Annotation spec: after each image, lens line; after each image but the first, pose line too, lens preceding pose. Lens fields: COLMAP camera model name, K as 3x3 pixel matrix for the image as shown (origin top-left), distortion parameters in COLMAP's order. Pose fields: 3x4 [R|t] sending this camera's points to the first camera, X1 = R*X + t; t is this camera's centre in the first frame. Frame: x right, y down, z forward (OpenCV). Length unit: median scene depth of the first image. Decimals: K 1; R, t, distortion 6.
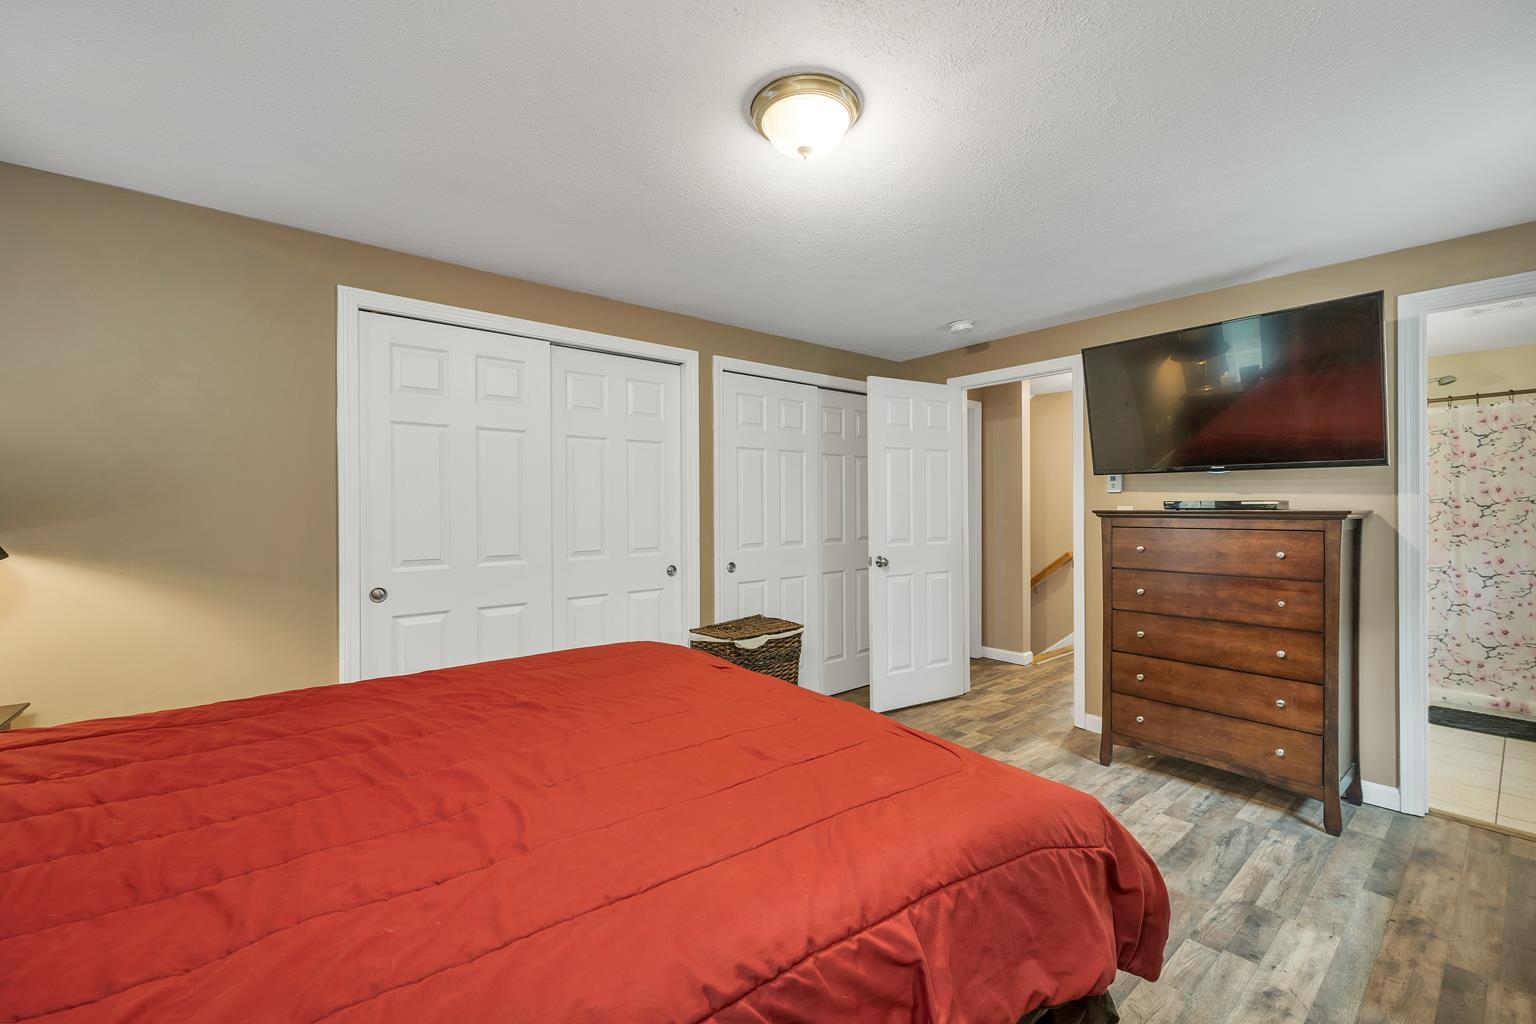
lens RADIAL K [[635.9, 0, 768.0], [0, 635.9, 512.0], [0, 0, 1]] dist [0.001804, 0.000301]
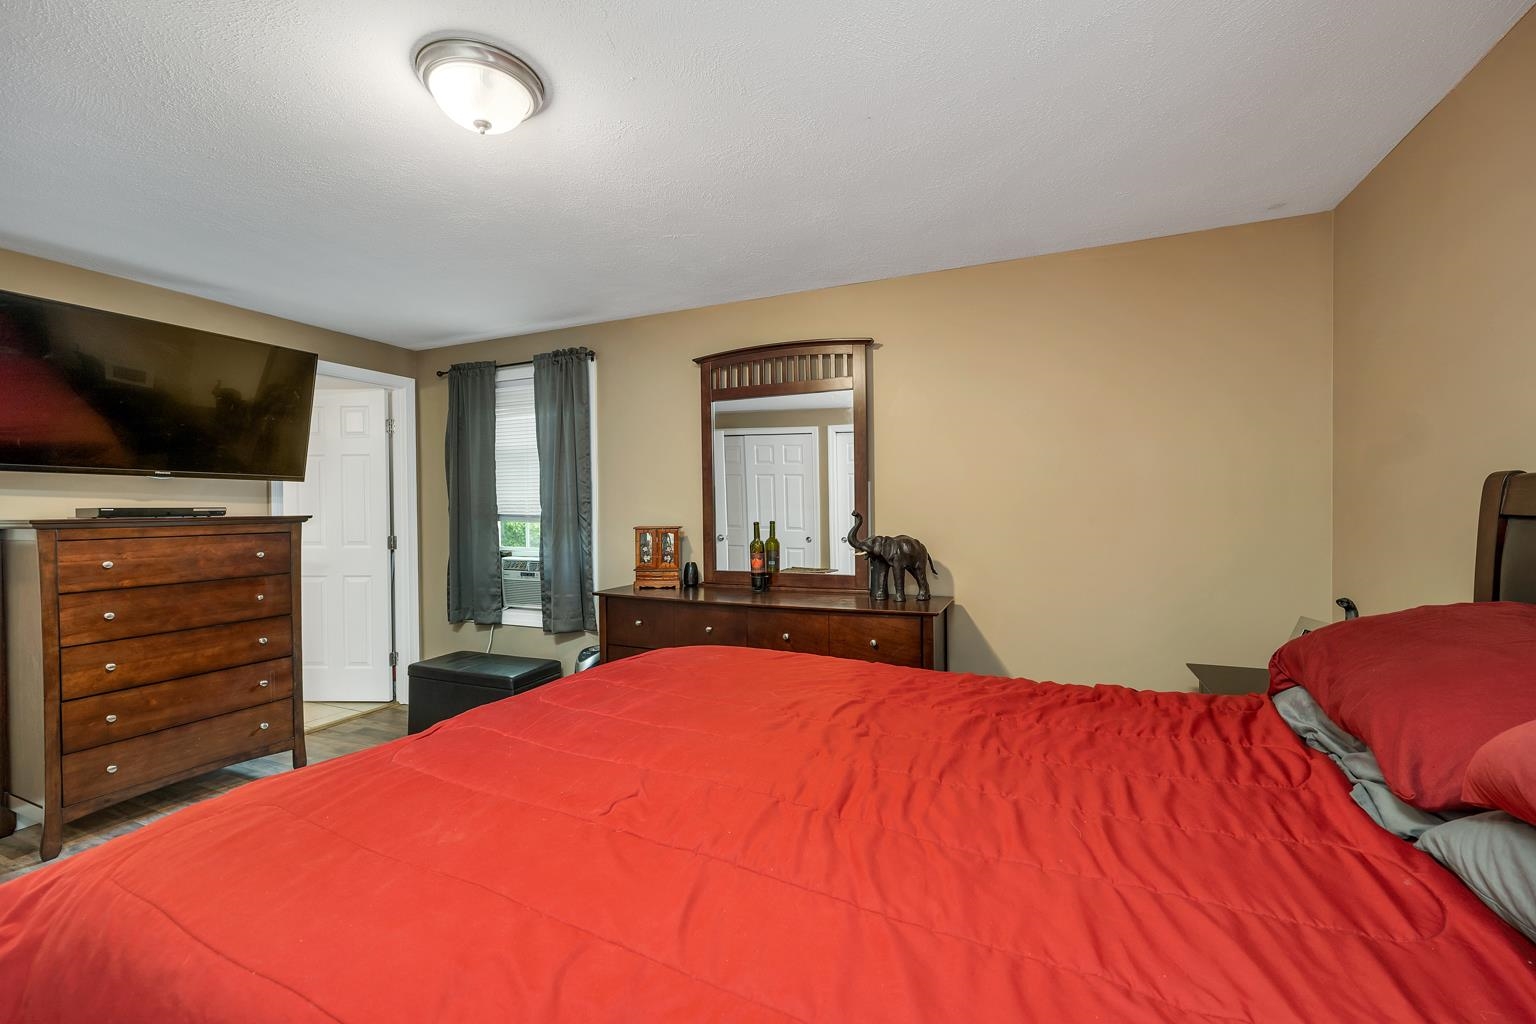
lens RADIAL K [[635.9, 0, 768.0], [0, 635.9, 512.0], [0, 0, 1]] dist [0.001804, 0.000301]
pose [[-0.456178, 0.003057, 0.889883, -0.616669], [0.017369, 0.999834, 0.005469, -0.000065], [-0.889719, 0.017952, -0.456155, 0.685037]]
